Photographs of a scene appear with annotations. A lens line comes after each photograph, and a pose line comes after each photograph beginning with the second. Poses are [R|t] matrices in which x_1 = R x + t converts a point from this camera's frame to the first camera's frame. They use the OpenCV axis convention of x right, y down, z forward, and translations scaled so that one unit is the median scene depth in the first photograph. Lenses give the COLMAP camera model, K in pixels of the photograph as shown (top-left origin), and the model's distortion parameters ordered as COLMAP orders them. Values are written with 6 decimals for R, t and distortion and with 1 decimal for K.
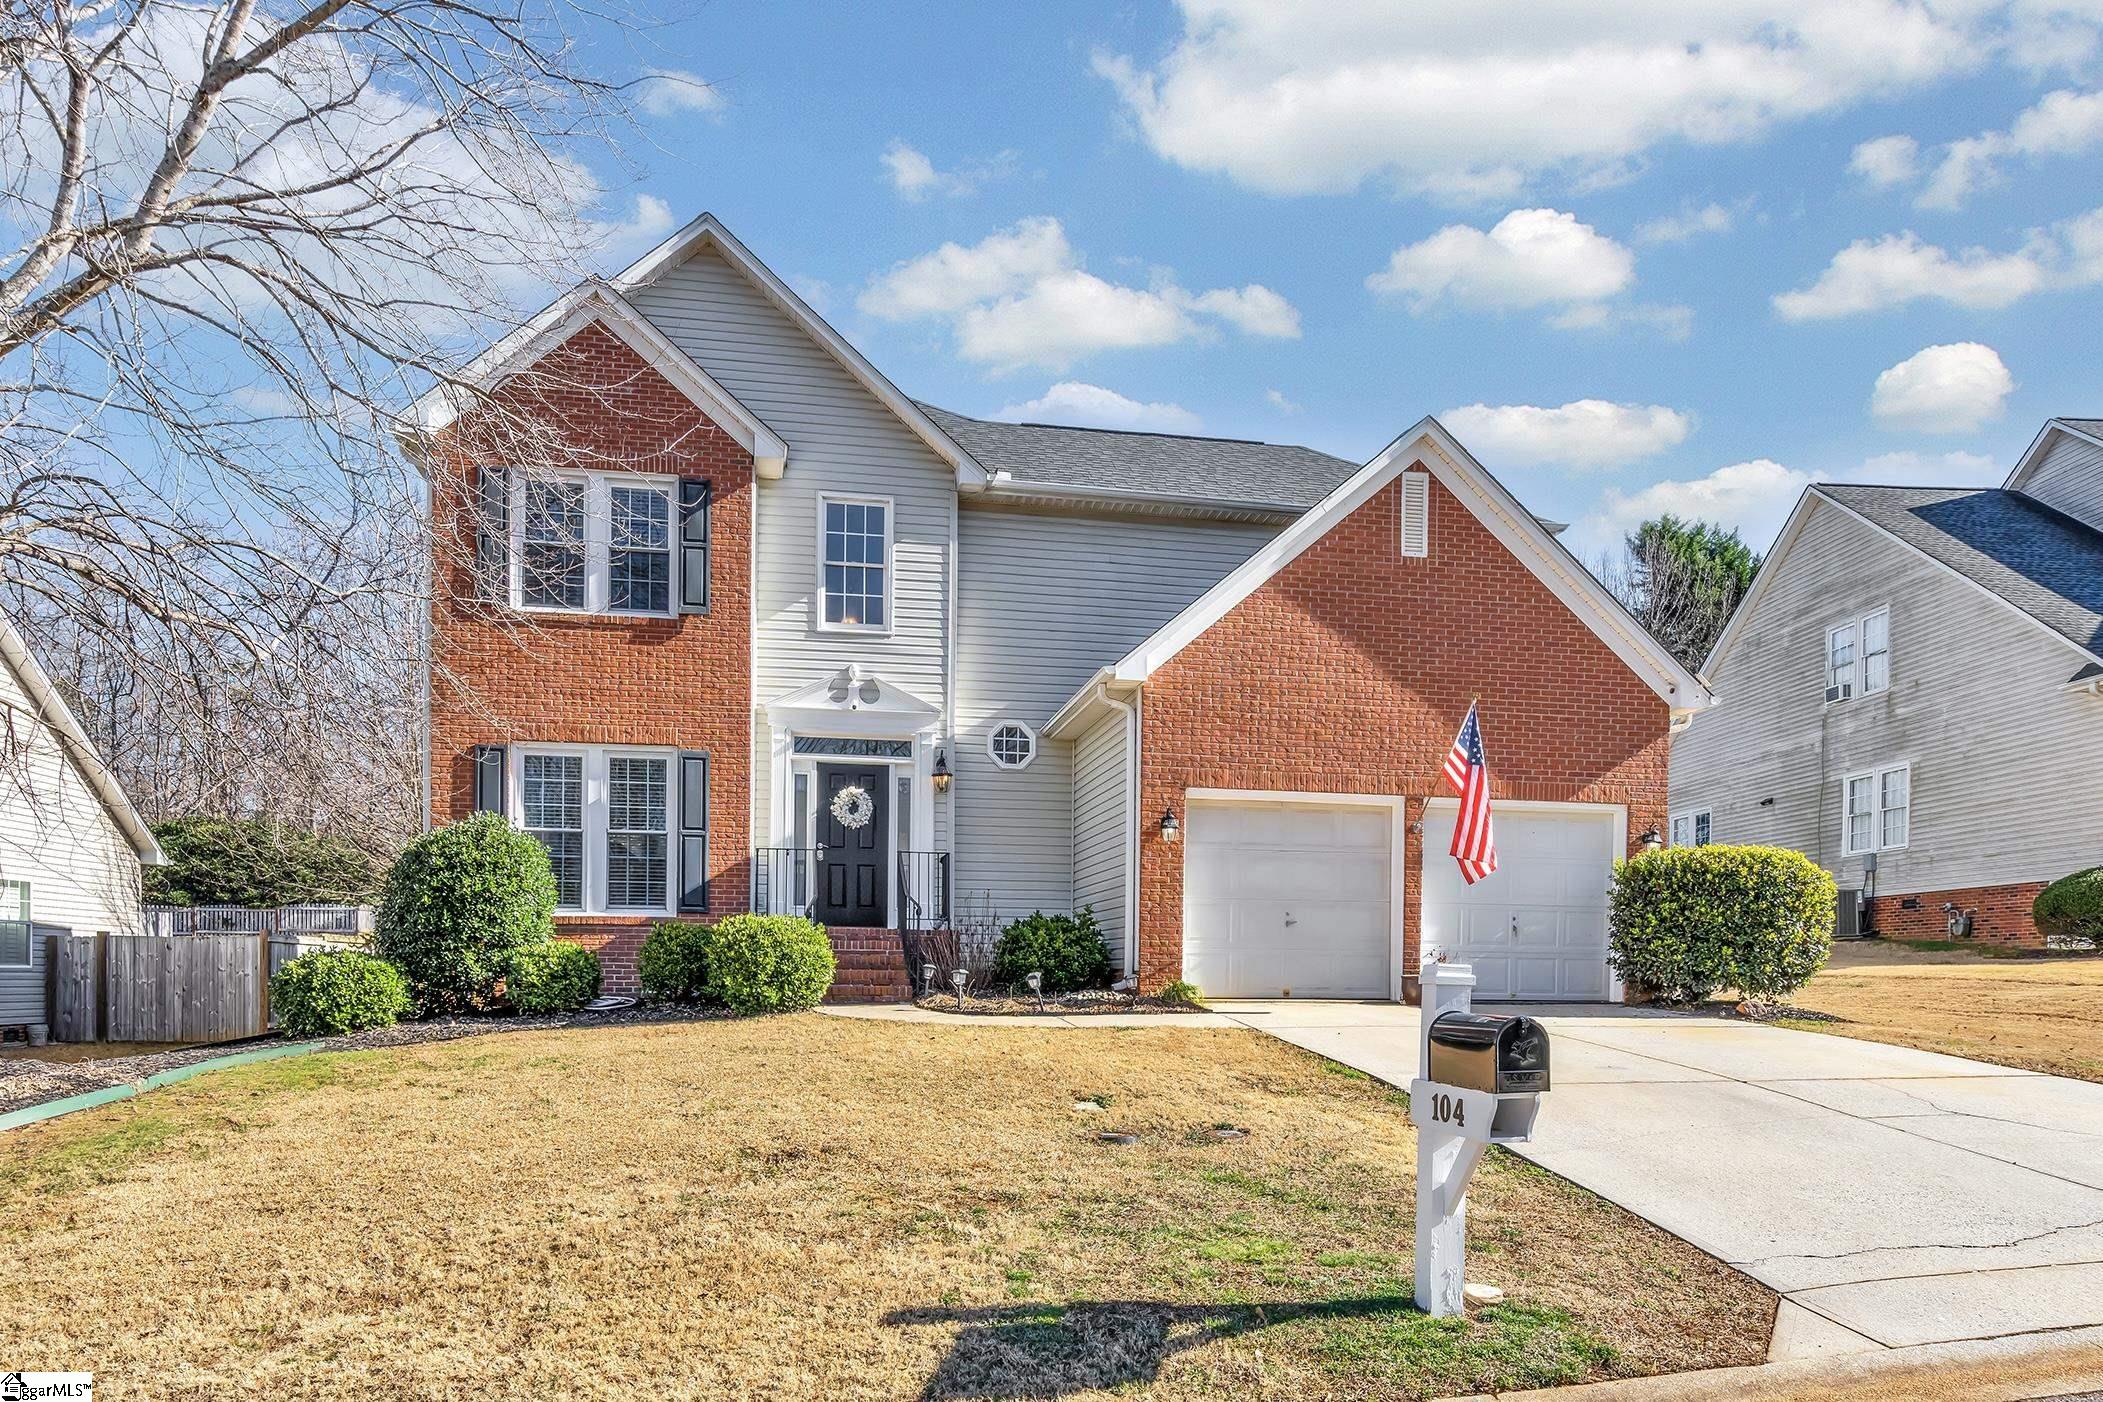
lens RADIAL K [[940.9, 0, 1051.4], [0, 940.9, 699.8], [0, 0, 1]] dist [-0.000319, -0.000730]
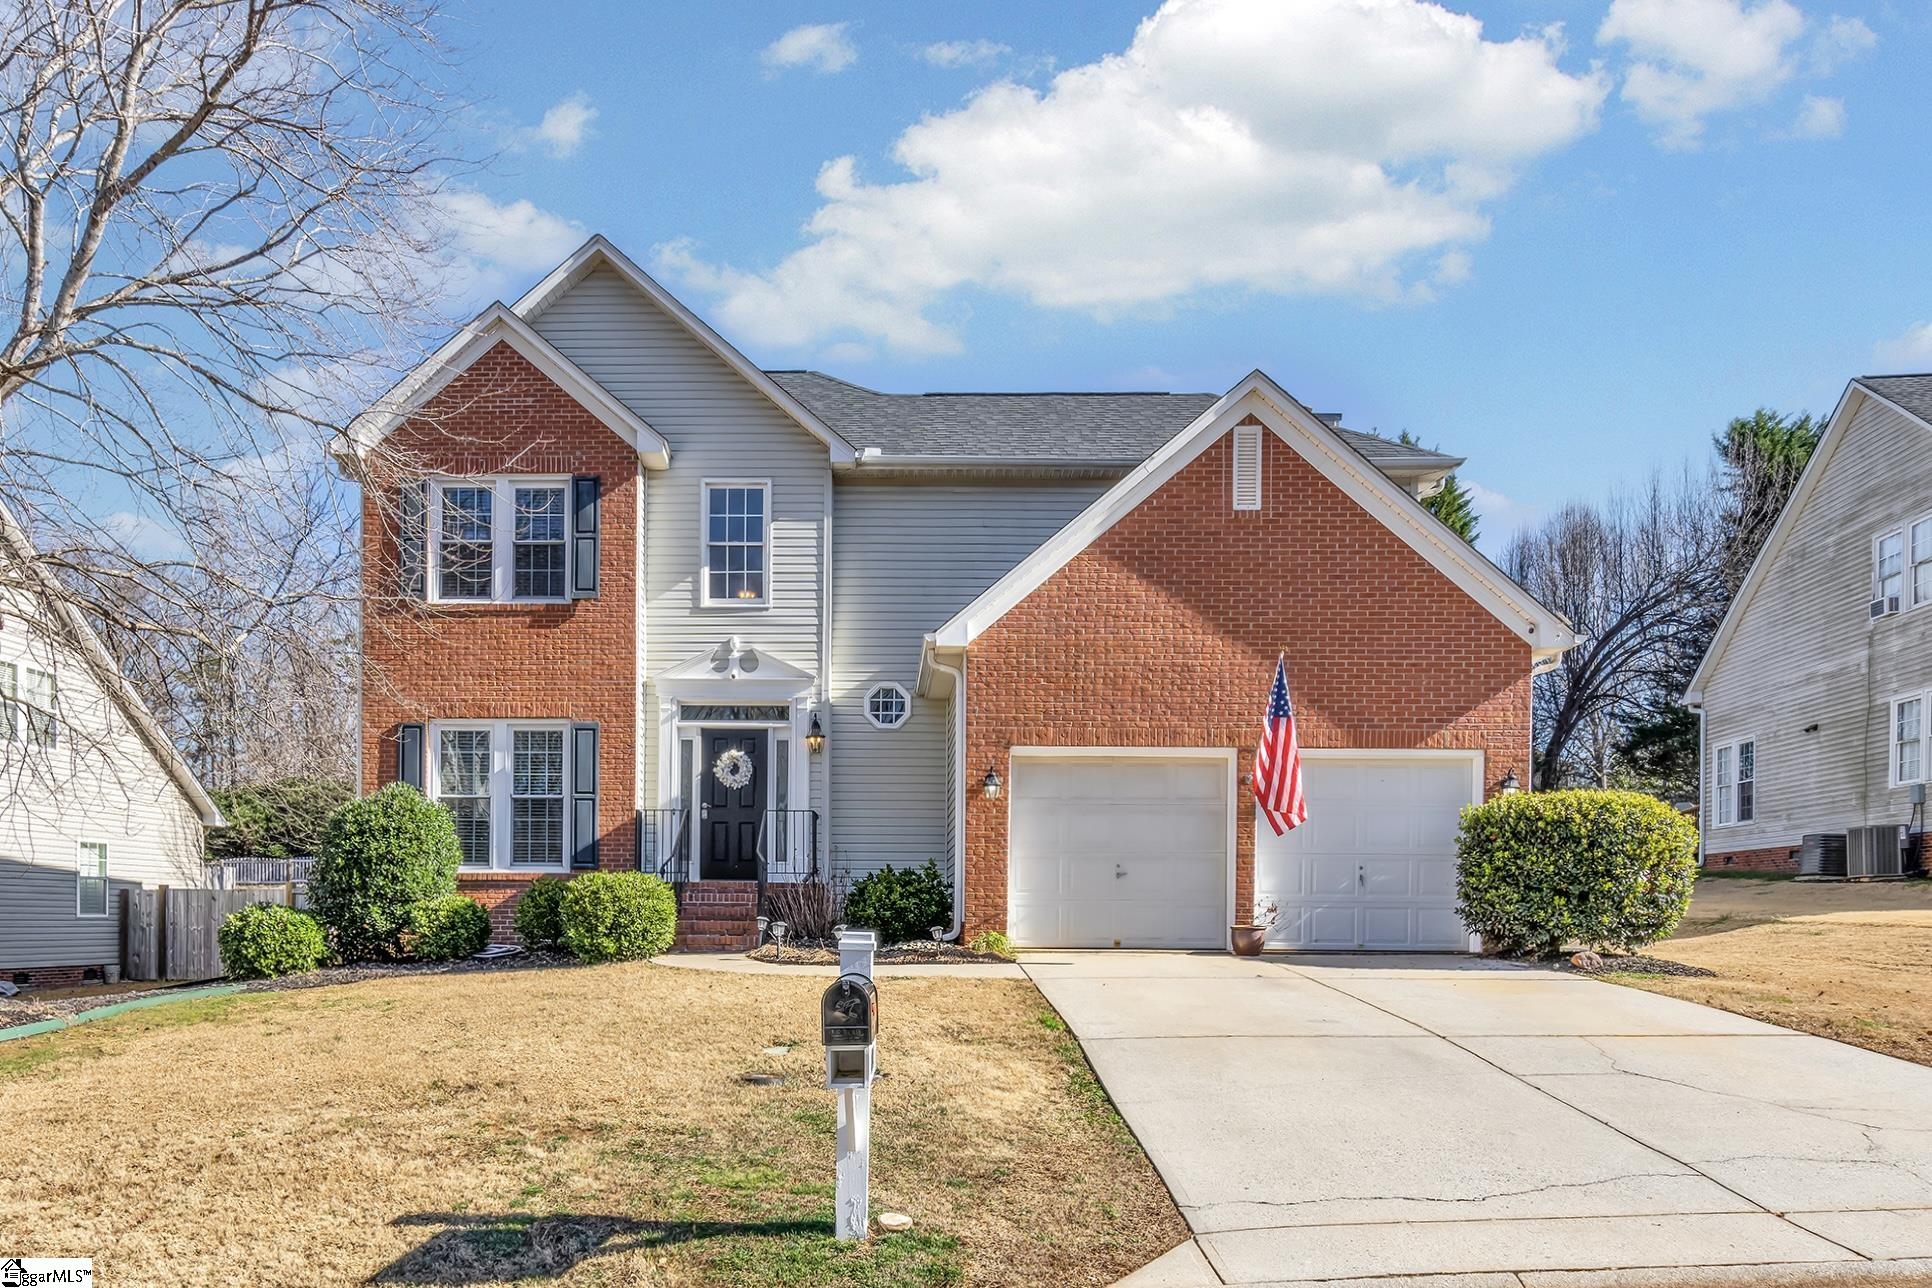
lens RADIAL K [[938.7, 0, 973.9], [0, 938.7, 628.9], [0, 0, 1]] dist [-0.003728, 0.001763]
pose [[0.990472, -0.041693, -0.131250, 0.232955], [0.040023, 0.999081, -0.015338, -0.021299], [0.131769, 0.009939, 0.991231, -0.039521]]
